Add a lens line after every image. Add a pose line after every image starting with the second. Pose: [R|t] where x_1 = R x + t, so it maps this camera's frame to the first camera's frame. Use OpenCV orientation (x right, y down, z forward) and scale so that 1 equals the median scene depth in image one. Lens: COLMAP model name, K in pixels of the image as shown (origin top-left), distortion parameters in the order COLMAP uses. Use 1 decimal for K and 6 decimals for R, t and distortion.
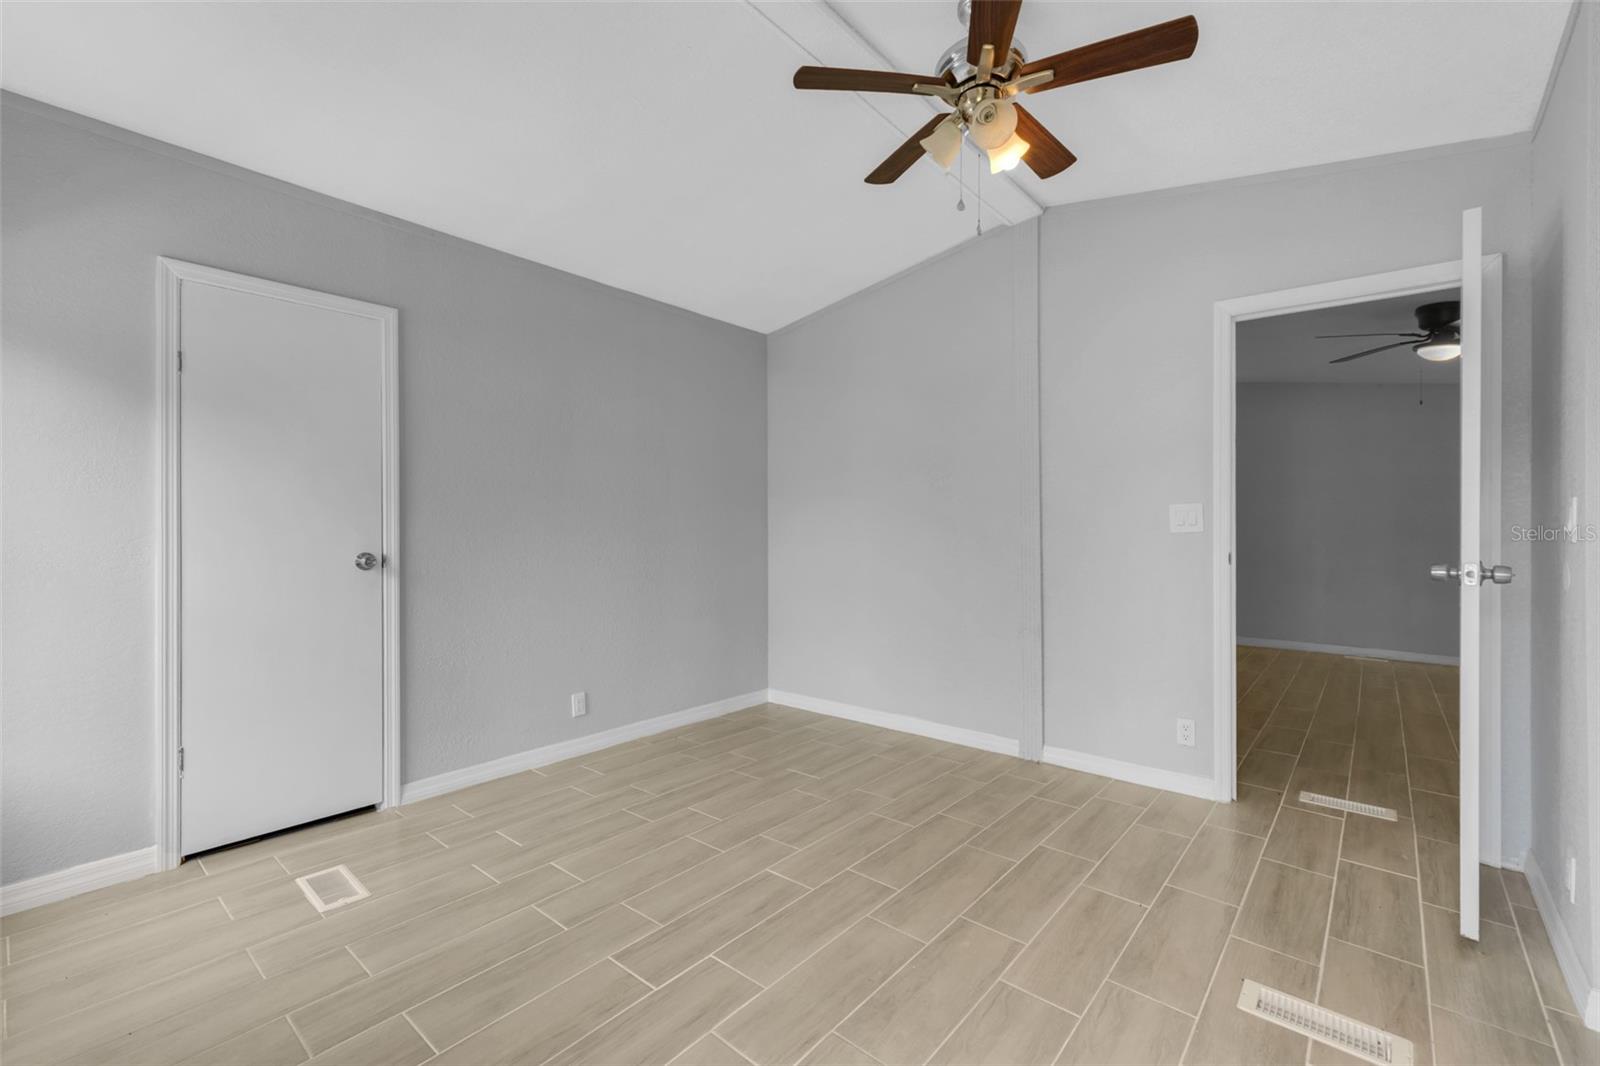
lens RADIAL K [[677.9, 0, 794.5], [0, 677.9, 527.9], [0, 0, 1]] dist [-0.002482, 0.000996]
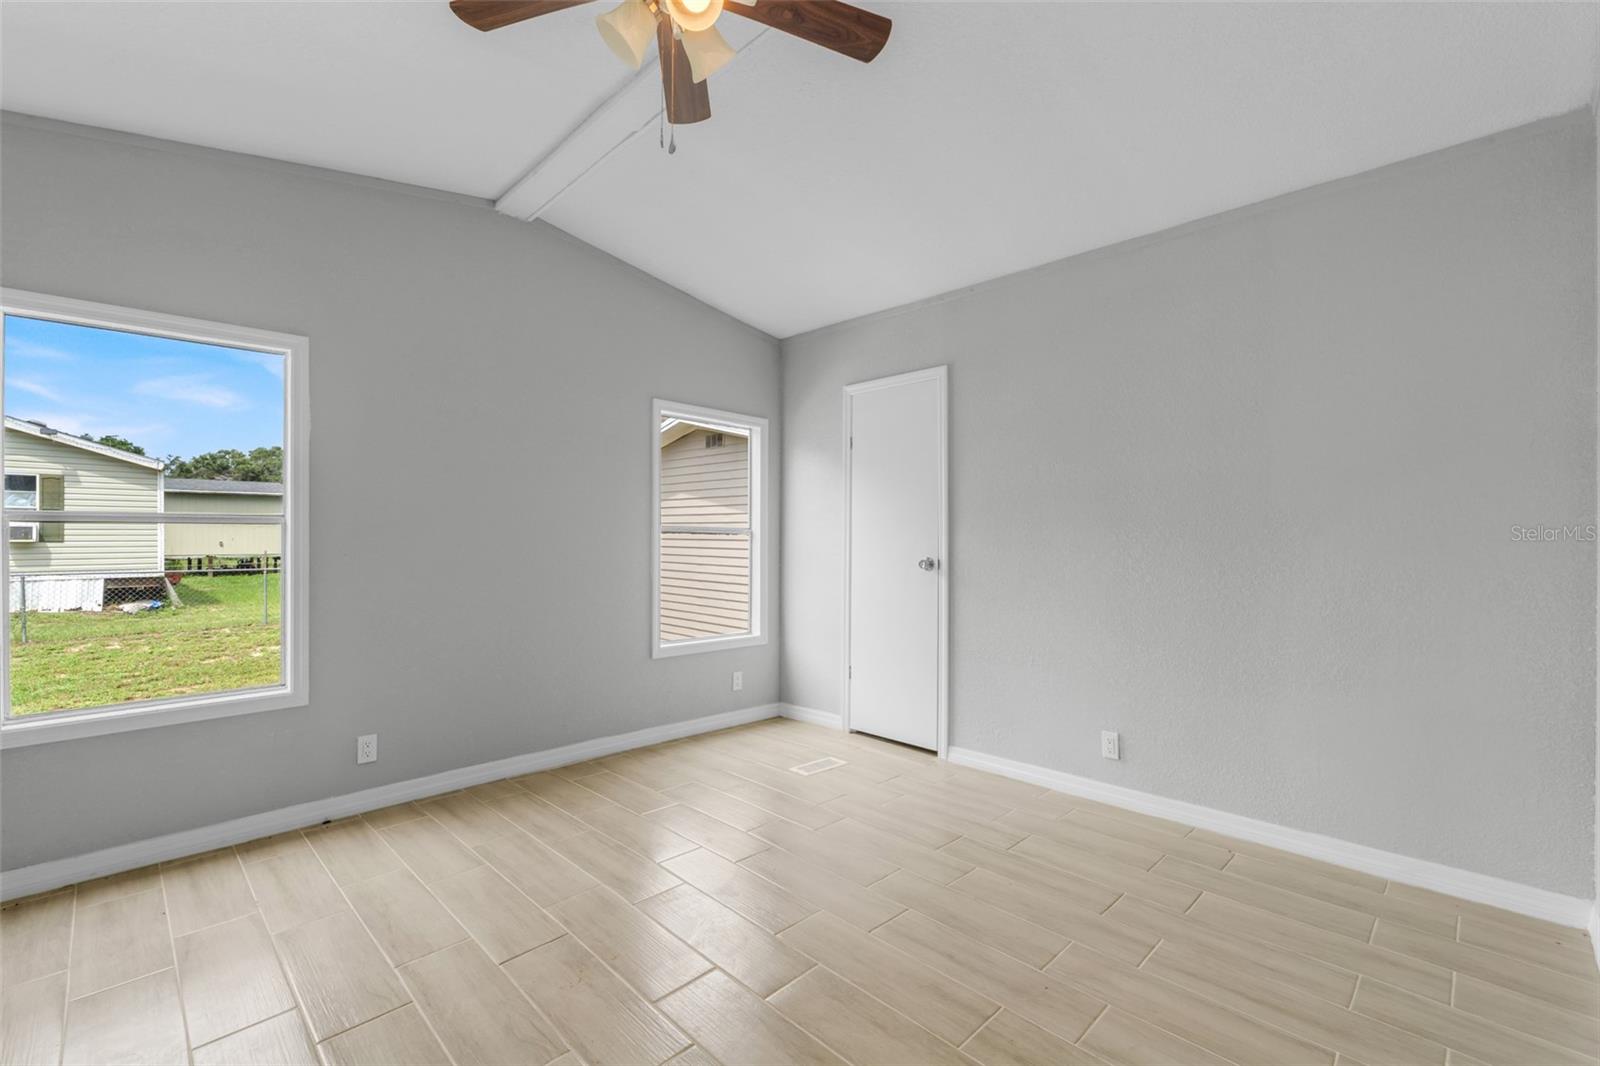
lens RADIAL K [[677.9, 0, 785.0], [0, 677.9, 534.6], [0, 0, 1]] dist [-0.002482, 0.000996]
pose [[-0.075685, -0.004912, -0.997120, 0.689470], [0.000942, 0.999987, -0.004997, -0.001667], [0.997131, -0.001317, -0.075679, 0.794491]]
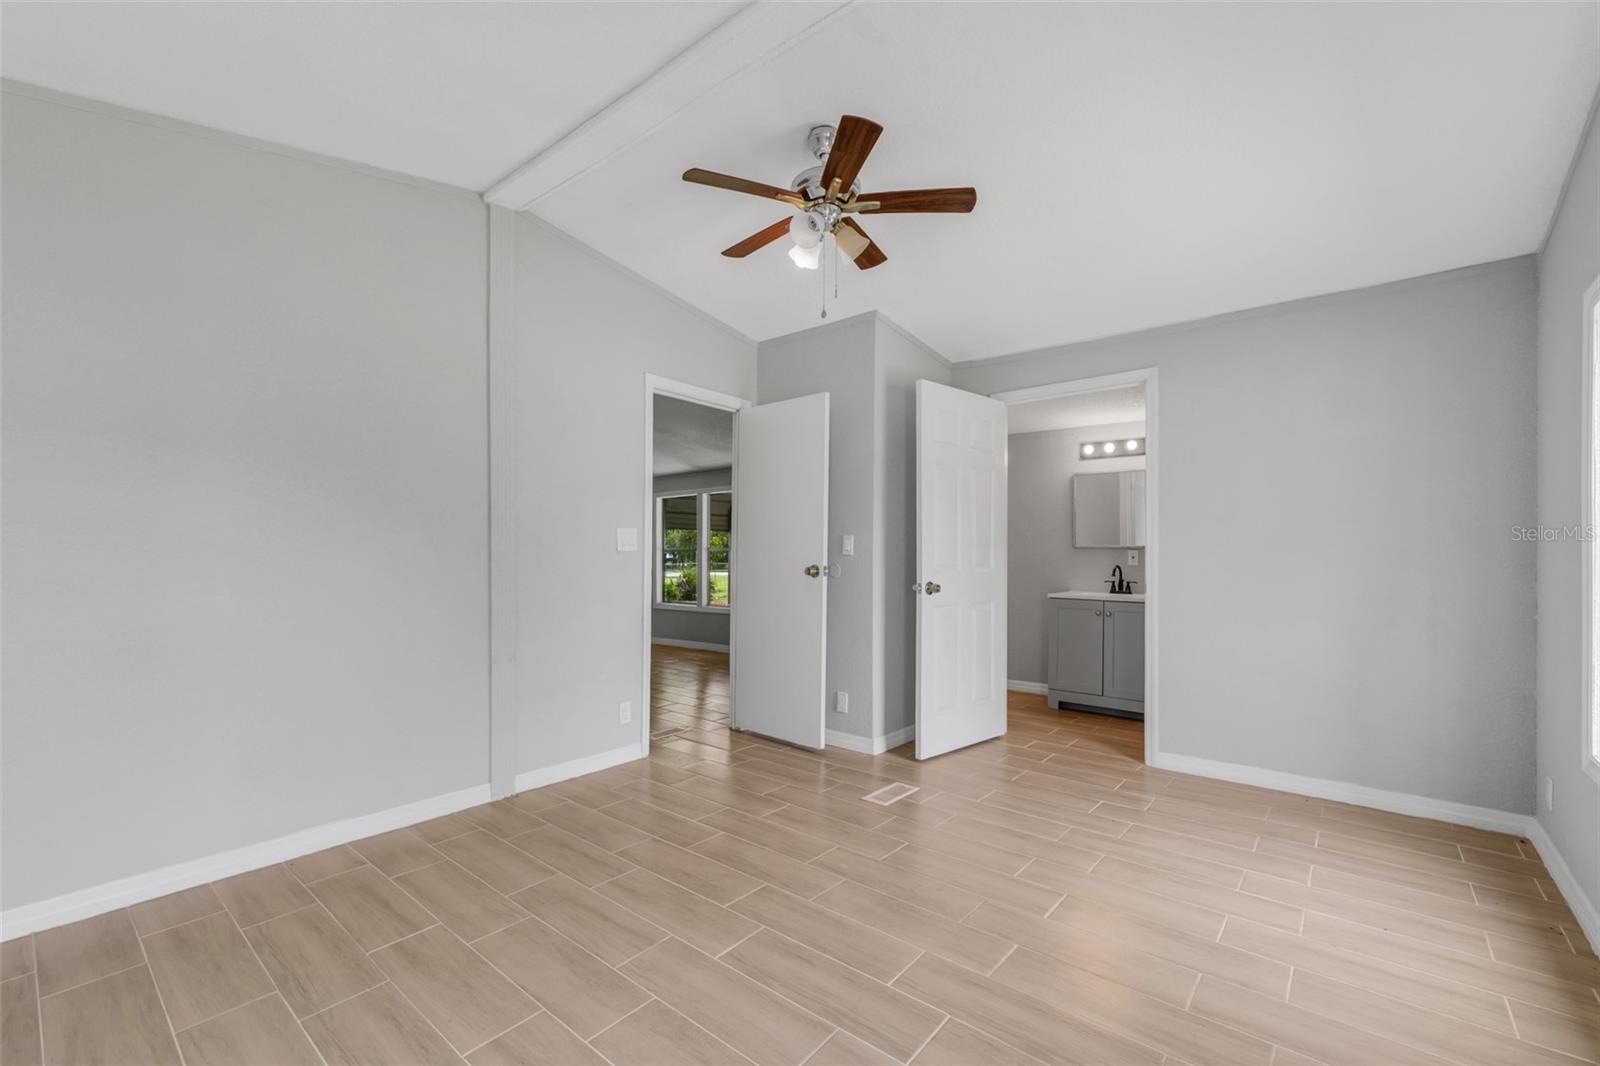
lens RADIAL K [[677.9, 0, 808.0], [0, 677.9, 549.5], [0, 0, 1]] dist [-0.002482, 0.000996]
pose [[-0.016348, -0.000363, 0.999866, -0.678922], [-0.003289, 0.999995, 0.000309, 0.002488], [-0.999861, -0.003284, -0.016349, 0.701114]]
